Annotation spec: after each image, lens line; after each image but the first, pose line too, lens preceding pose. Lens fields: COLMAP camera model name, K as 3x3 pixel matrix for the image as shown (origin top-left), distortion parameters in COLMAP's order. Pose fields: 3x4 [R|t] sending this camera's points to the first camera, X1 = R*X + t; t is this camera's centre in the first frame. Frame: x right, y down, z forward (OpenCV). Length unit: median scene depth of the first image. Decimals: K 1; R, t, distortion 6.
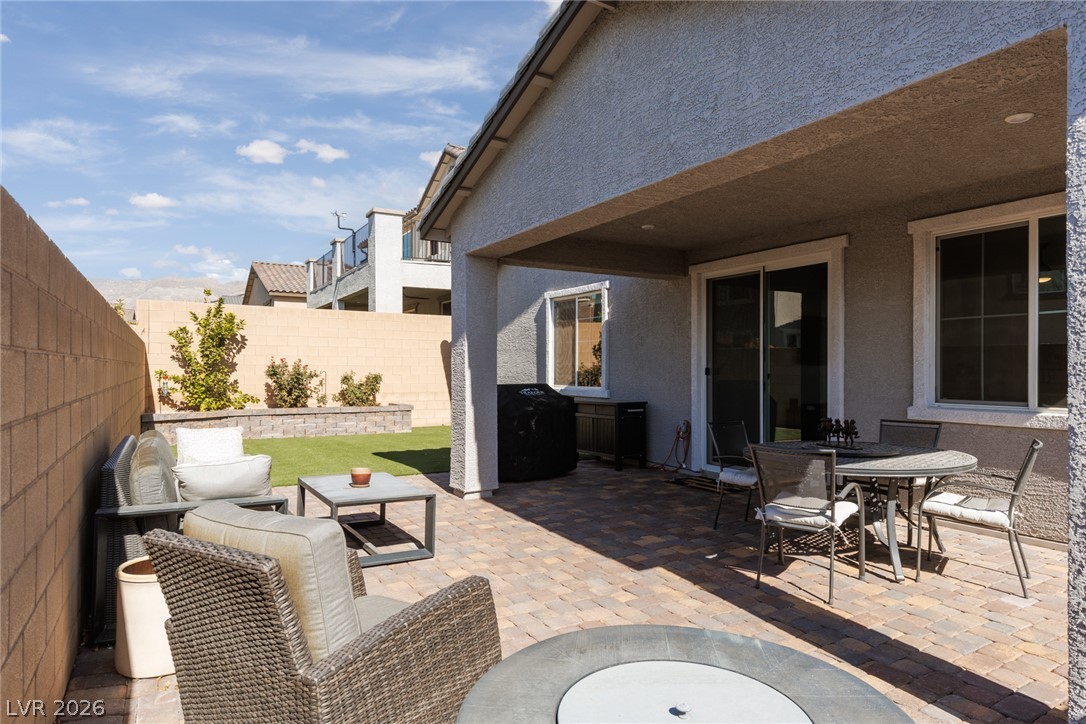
lens RADIAL K [[631.5, 0, 543.9], [0, 631.5, 365.1], [0, 0, 1]] dist [0.003001, 0.000121]
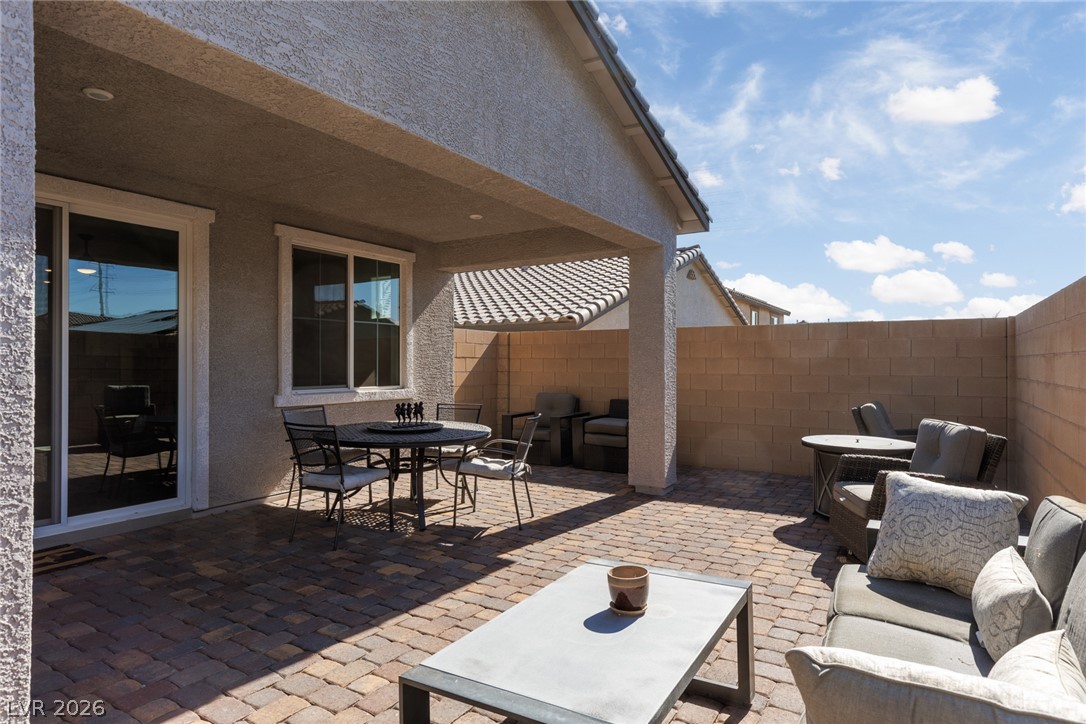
lens RADIAL K [[631.5, 0, 547.1], [0, 631.5, 363.1], [0, 0, 1]] dist [0.003001, 0.000121]
pose [[-0.470716, -0.004490, 0.882274, -0.620301], [-0.007190, 0.999973, 0.001253, 0.005664], [-0.882256, -0.005754, -0.470735, 1.167914]]
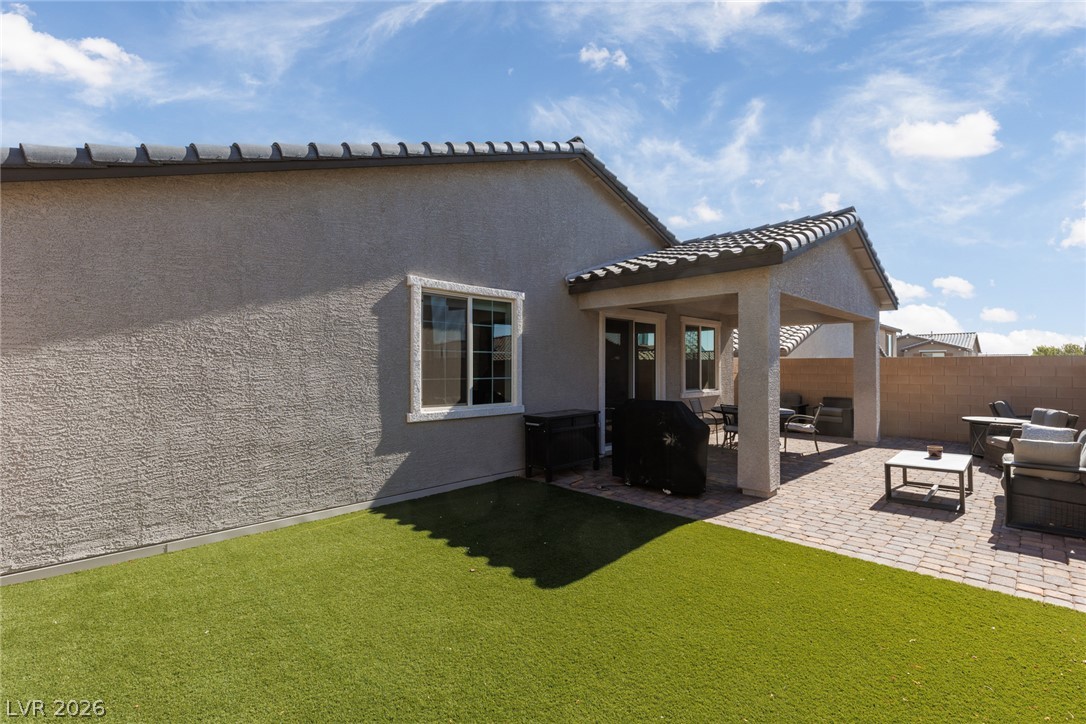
lens RADIAL K [[503.3, 0, 539.9], [0, 503.3, 363.1], [0, 0, 1]] dist [0.005245, 0.000433]
pose [[-0.258366, 0.002119, 0.966045, -1.178653], [-0.005832, 0.999976, -0.003753, -0.040515], [-0.966030, -0.006604, -0.258347, 2.126280]]
